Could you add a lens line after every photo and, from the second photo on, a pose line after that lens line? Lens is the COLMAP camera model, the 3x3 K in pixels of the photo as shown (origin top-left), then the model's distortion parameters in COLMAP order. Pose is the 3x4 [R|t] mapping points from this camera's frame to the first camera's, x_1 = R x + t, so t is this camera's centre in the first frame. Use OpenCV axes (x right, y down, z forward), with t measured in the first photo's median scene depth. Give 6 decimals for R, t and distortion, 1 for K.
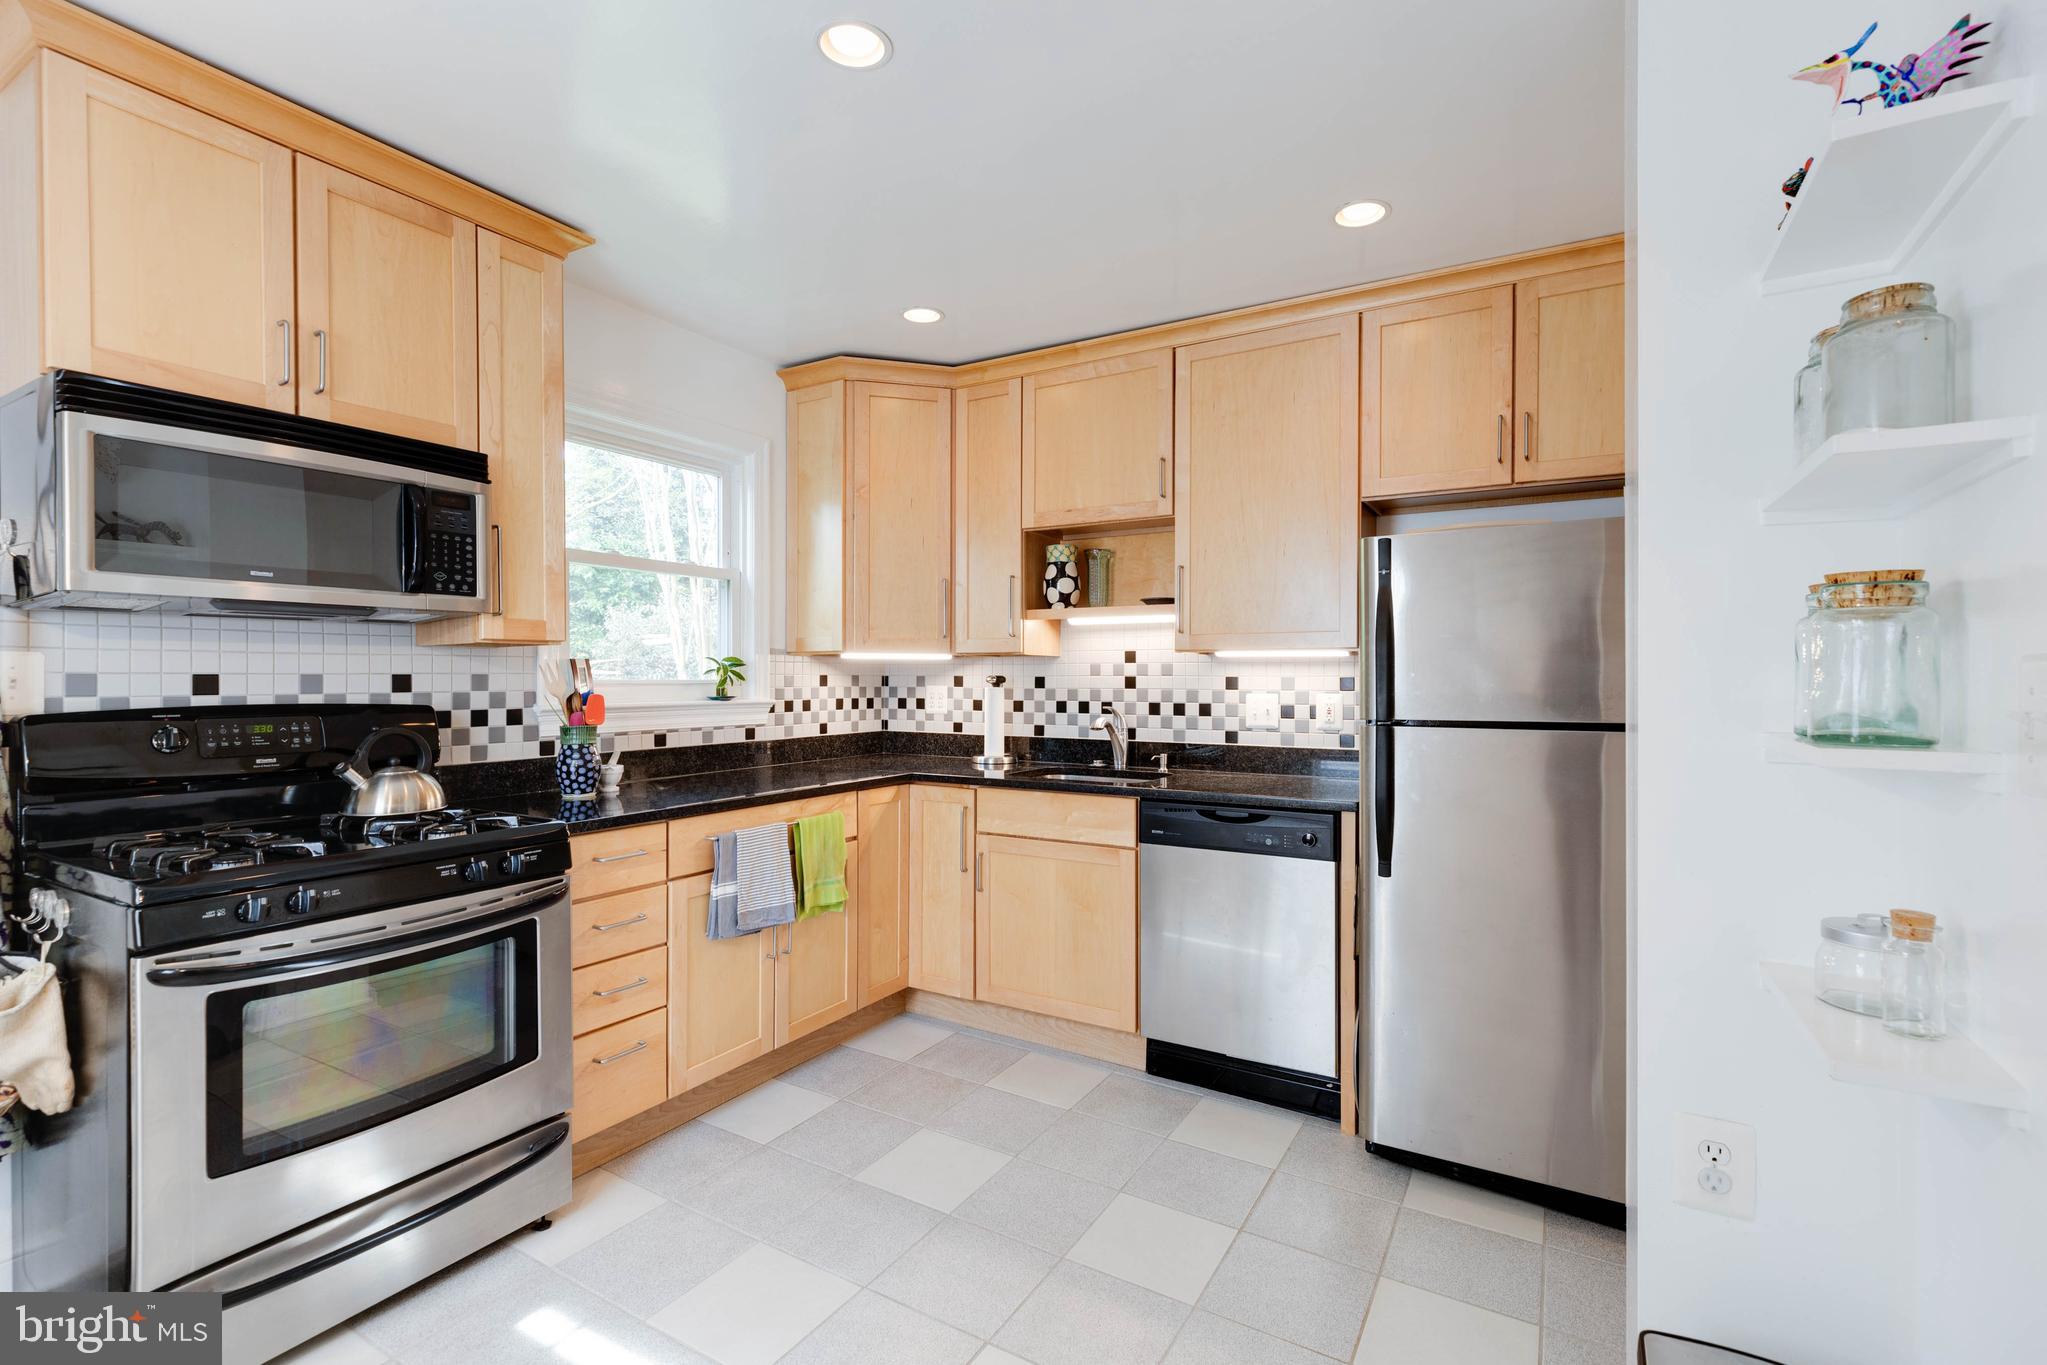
lens RADIAL K [[922.8, 0, 1033.7], [0, 922.8, 679.4], [0, 0, 1]] dist [-0.001830, -0.000079]
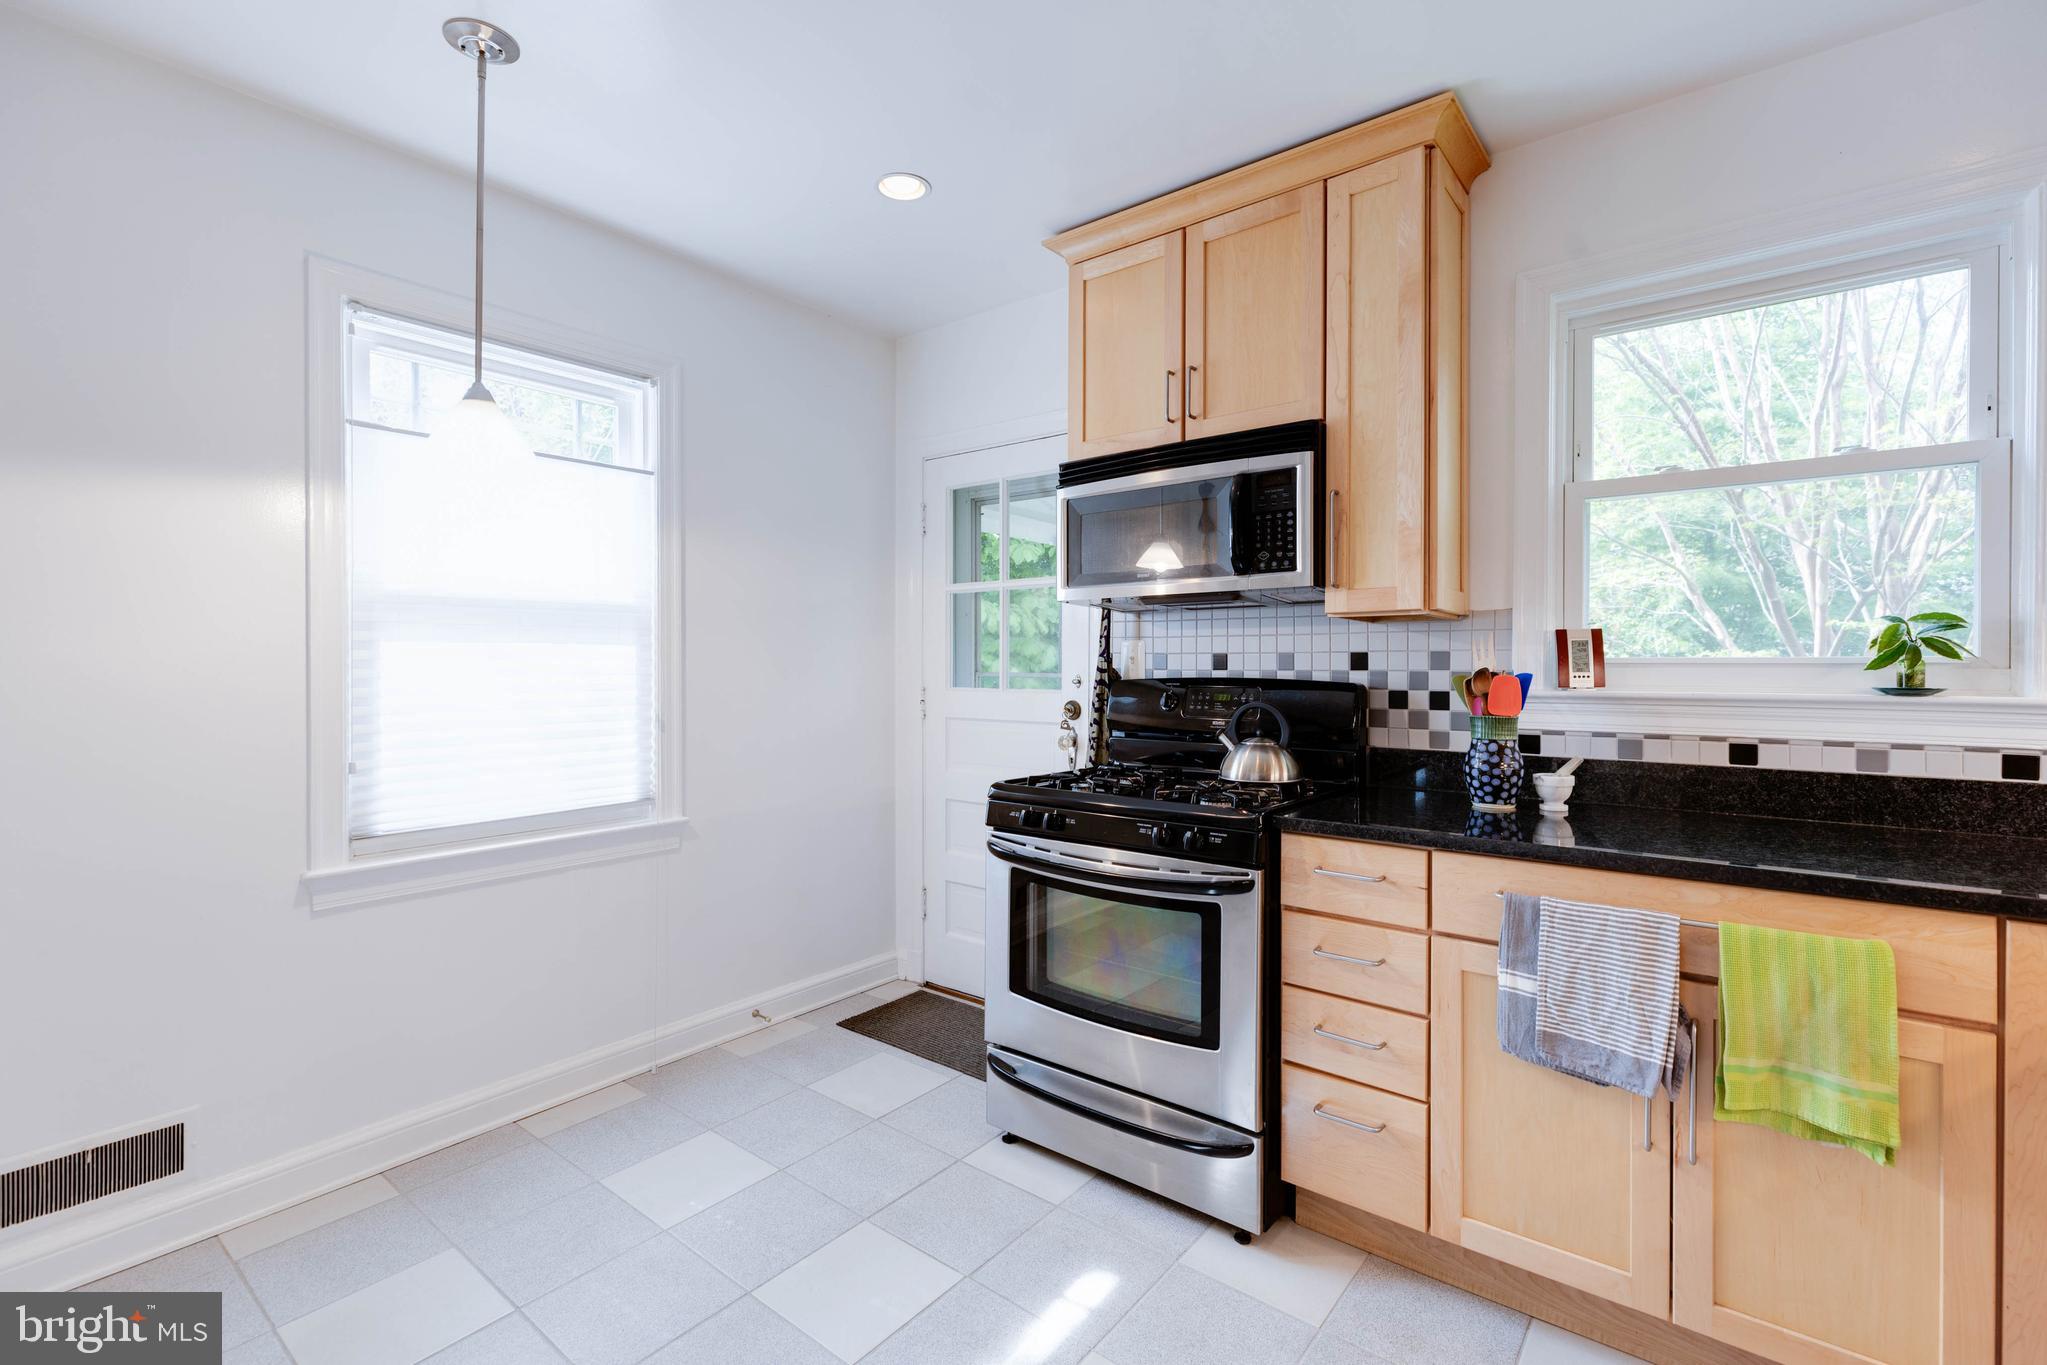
lens RADIAL K [[902.0, 0, 1026.4], [0, 902.0, 669.8], [0, 0, 1]] dist [-0.003544, -0.000306]
pose [[-0.141593, 0.005438, -0.989910, 0.375884], [-0.003559, 0.999976, 0.006003, 0.009824], [0.989919, 0.004373, -0.141570, 0.852005]]
